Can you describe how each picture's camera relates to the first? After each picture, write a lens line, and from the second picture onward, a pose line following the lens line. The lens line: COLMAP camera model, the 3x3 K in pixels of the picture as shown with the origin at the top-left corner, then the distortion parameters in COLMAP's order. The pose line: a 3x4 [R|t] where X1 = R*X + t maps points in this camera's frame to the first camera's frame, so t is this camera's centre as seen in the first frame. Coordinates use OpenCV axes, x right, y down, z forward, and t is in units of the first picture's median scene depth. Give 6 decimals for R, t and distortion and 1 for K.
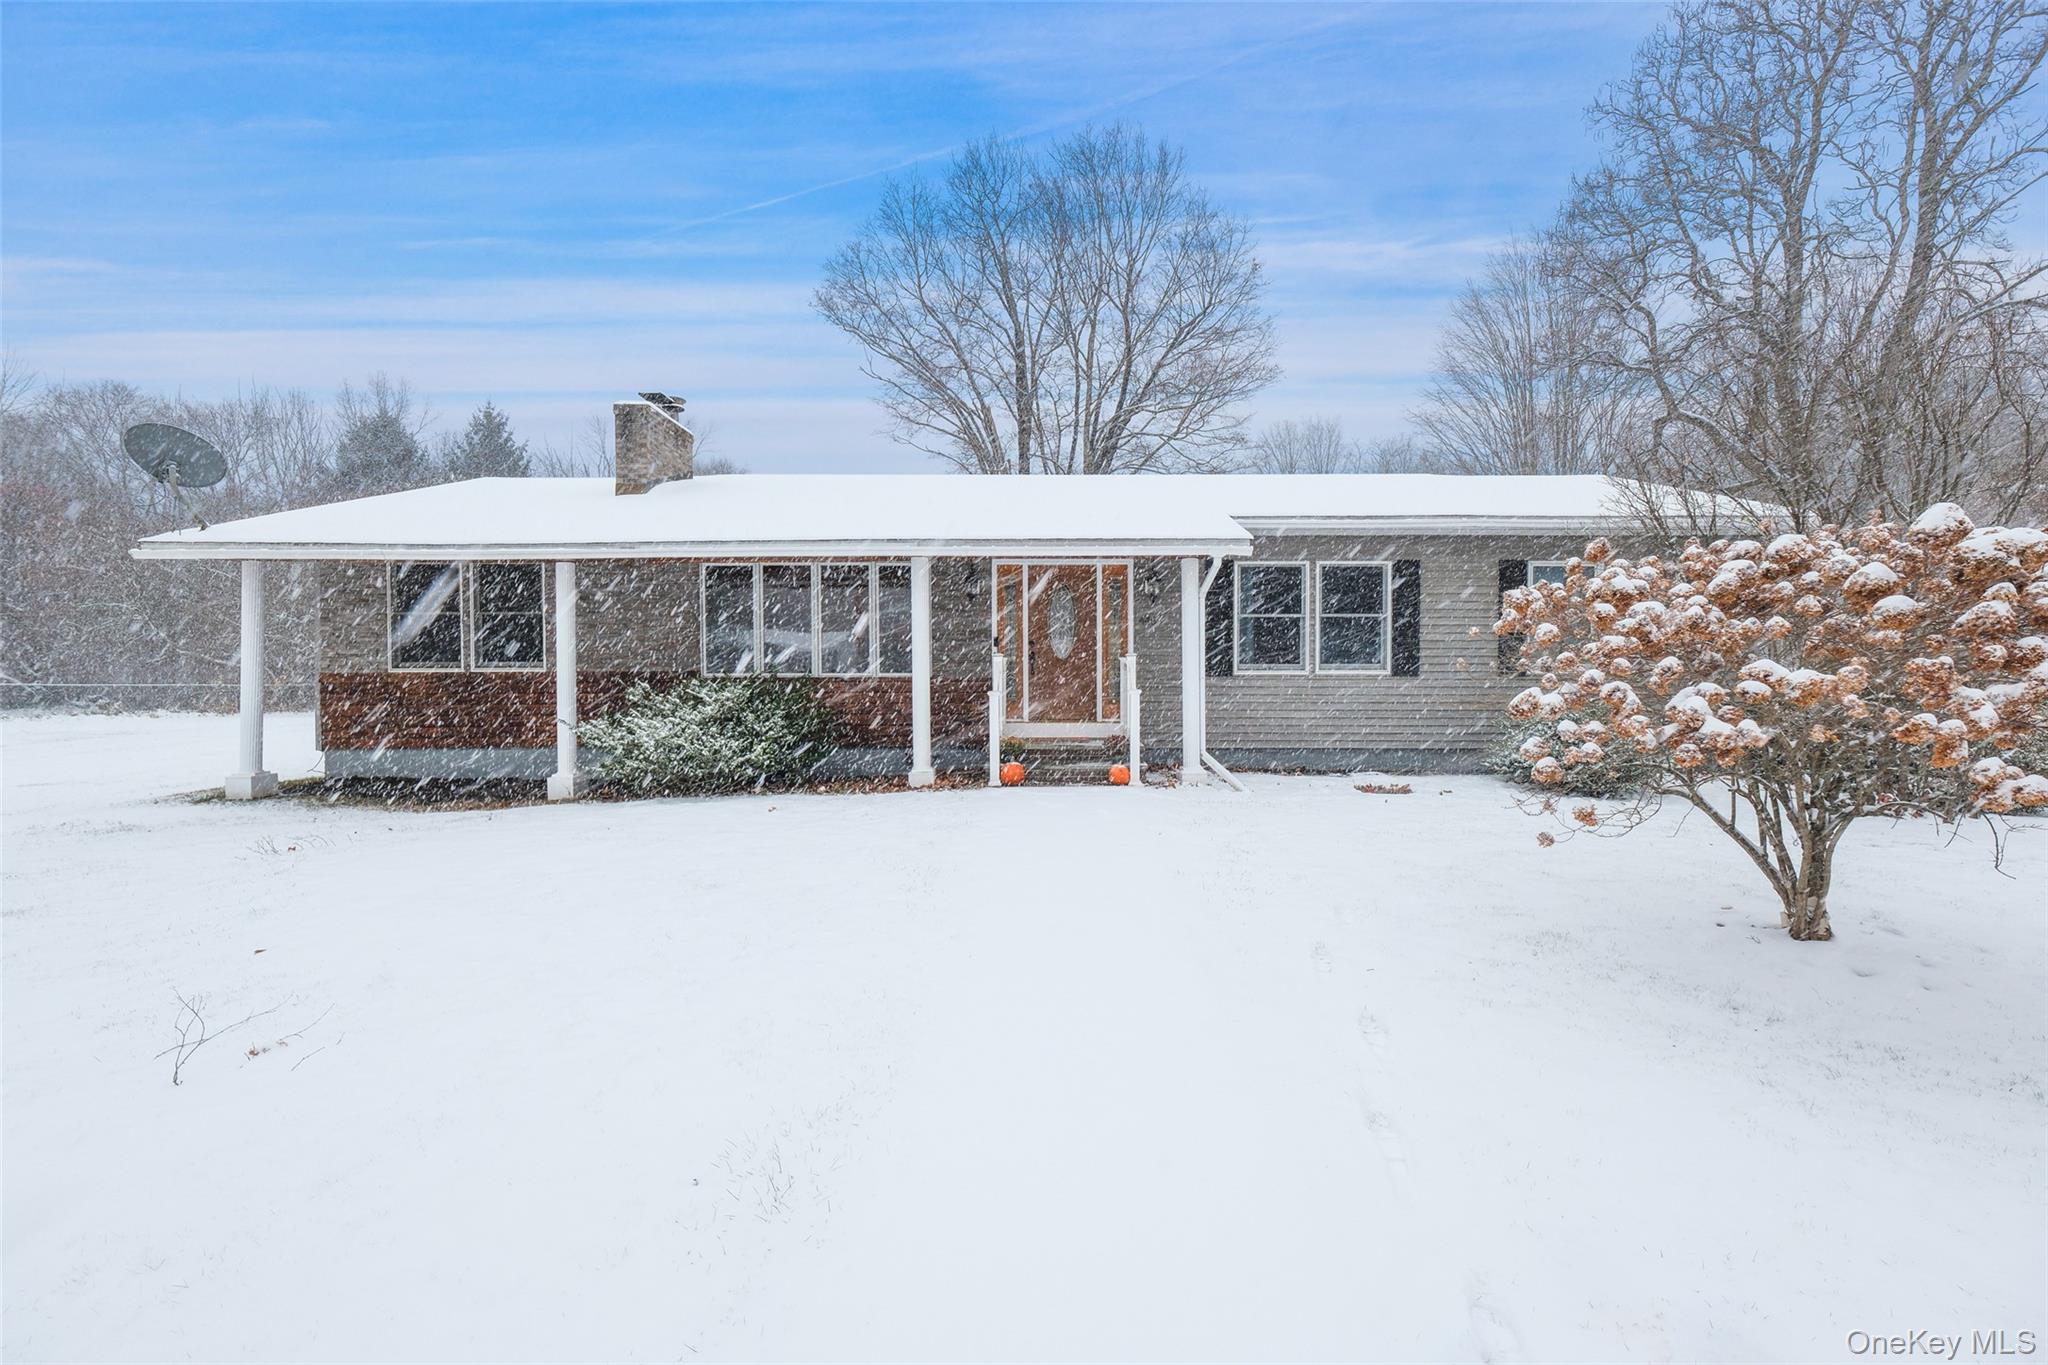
lens RADIAL K [[870.6, 0, 1036.2], [0, 870.6, 704.4], [0, 0, 1]] dist [0.001100, 0.000170]
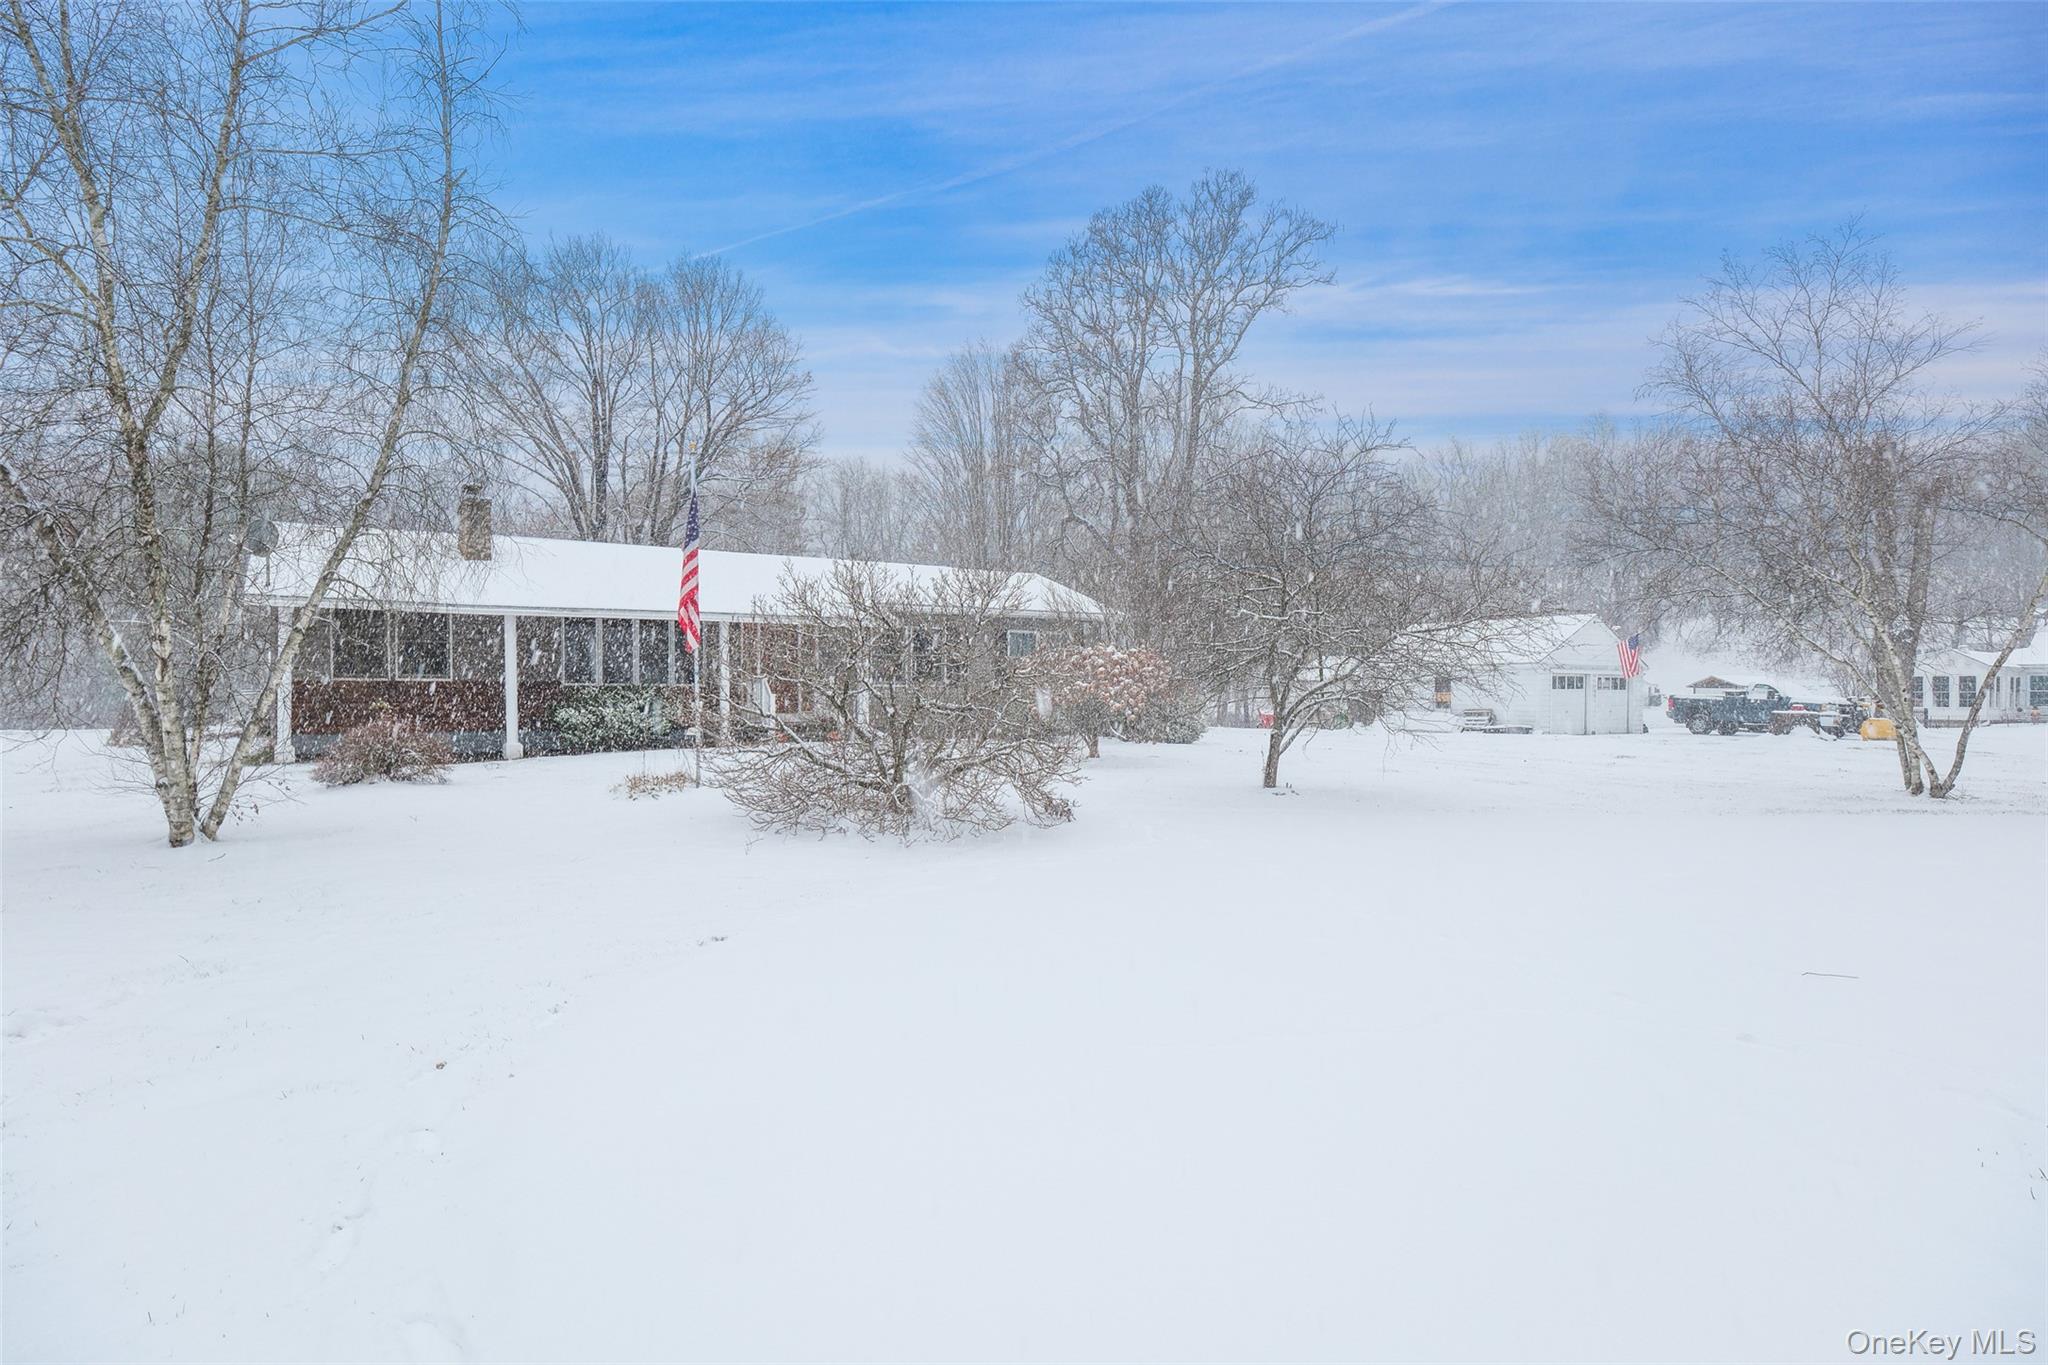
lens RADIAL K [[1206.5, 0, 1017.2], [0, 1206.5, 687.6], [0, 0, 1]] dist [0.000933, 0.000394]
pose [[0.841630, 0.008544, 0.539987, -0.871477], [0.014070, 0.999189, -0.037739, 0.065663], [-0.539871, 0.039360, 0.840827, -1.277954]]
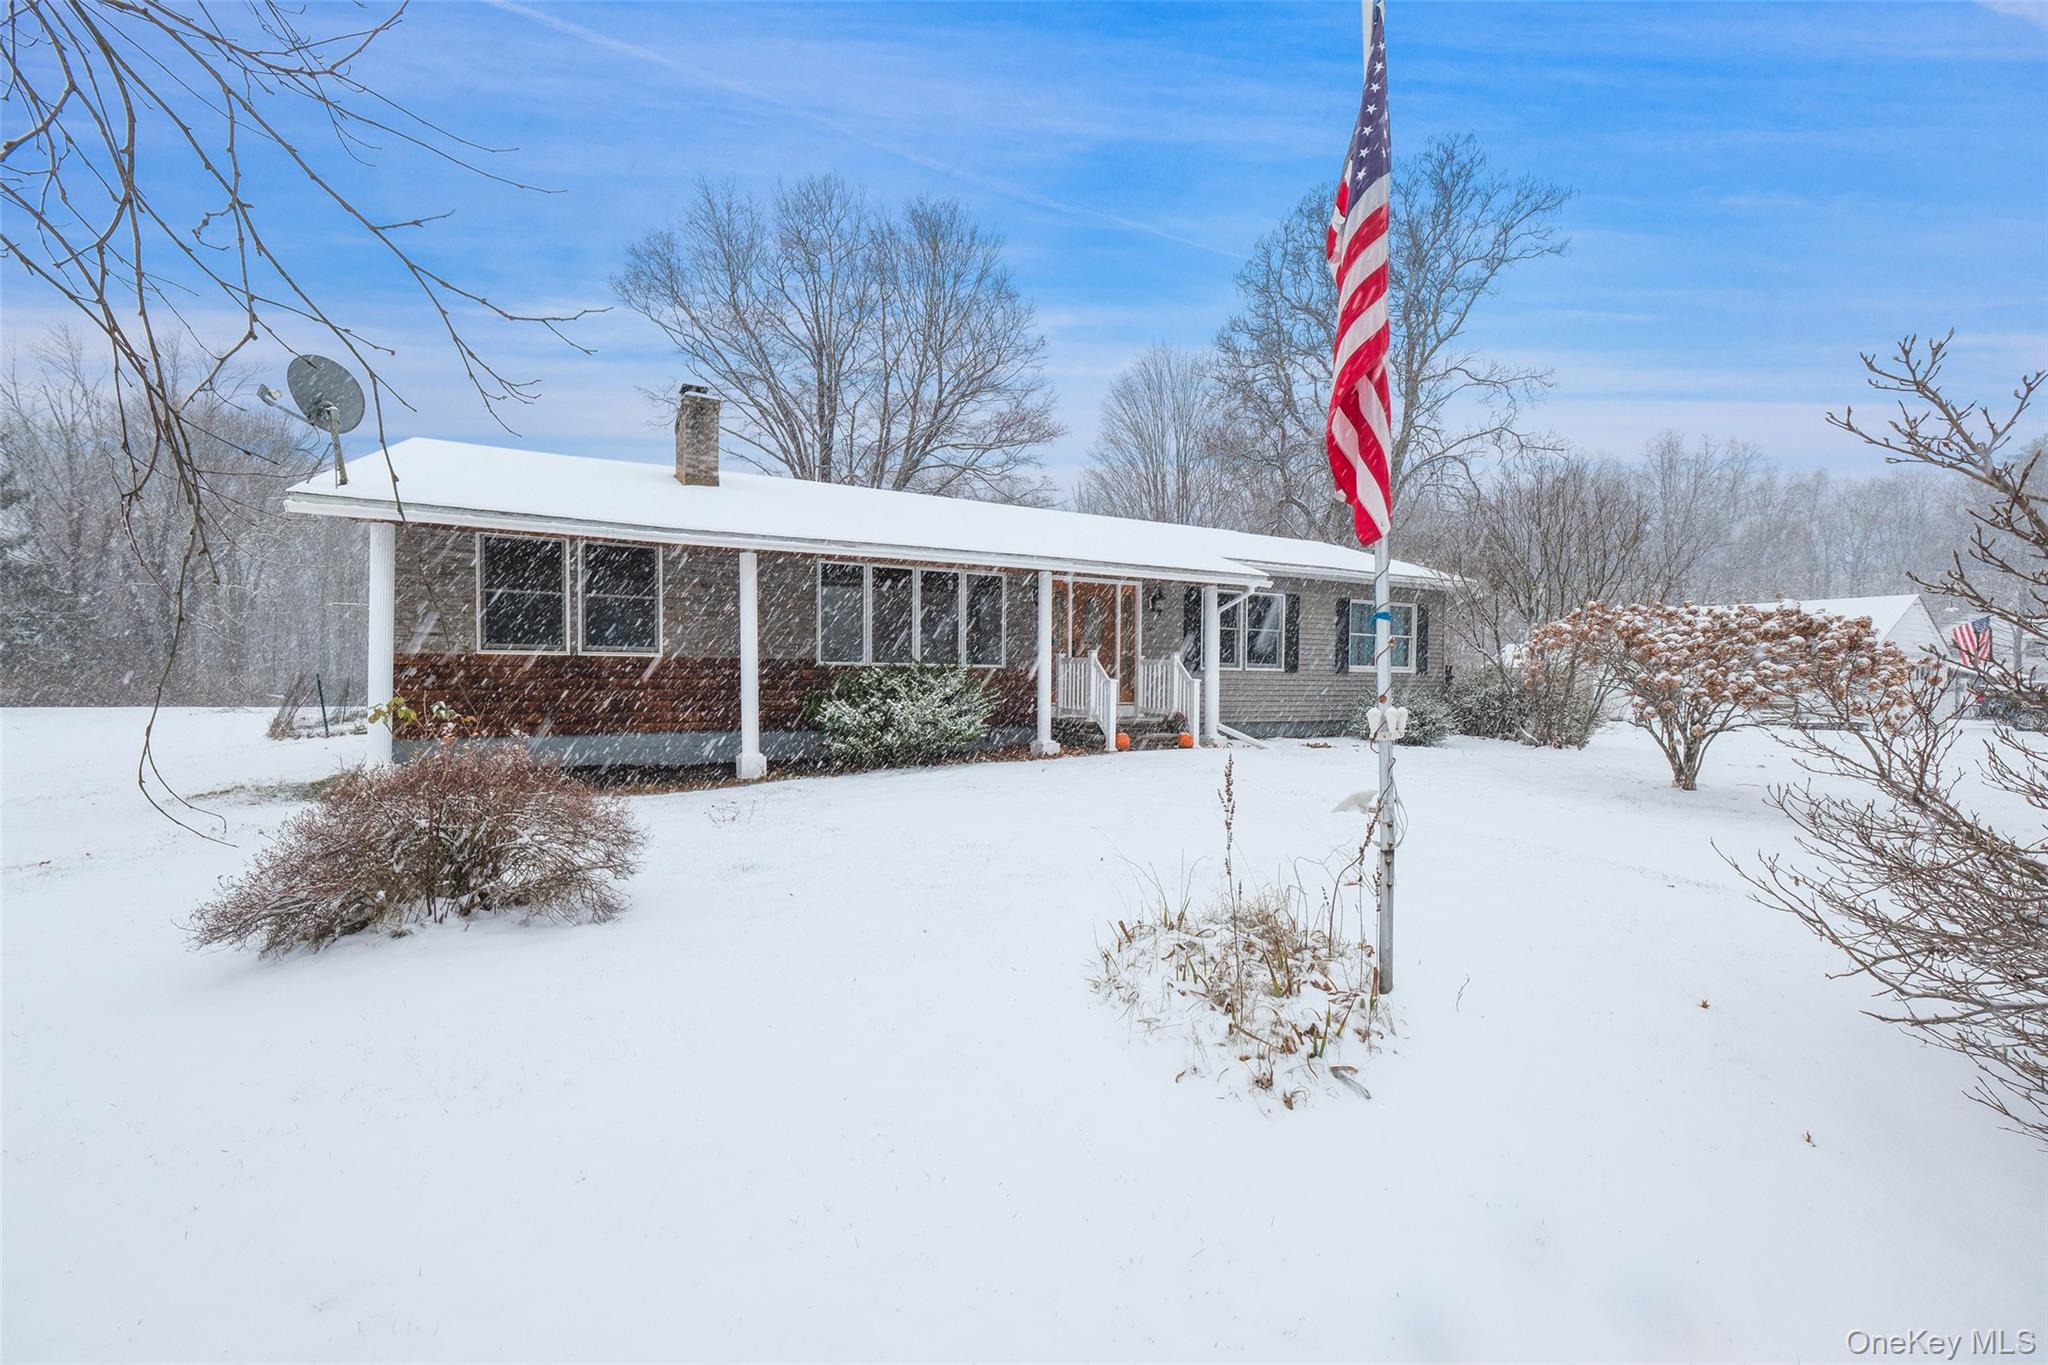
lens RADIAL K [[858.0, 0, 1015.6], [0, 858.0, 679.1], [0, 0, 1]] dist [0.001099, 0.000444]
pose [[0.877363, 0.009121, 0.479741, -0.680580], [0.006050, 0.999530, -0.030068, 0.019506], [-0.479789, 0.029283, 0.876895, -0.047145]]
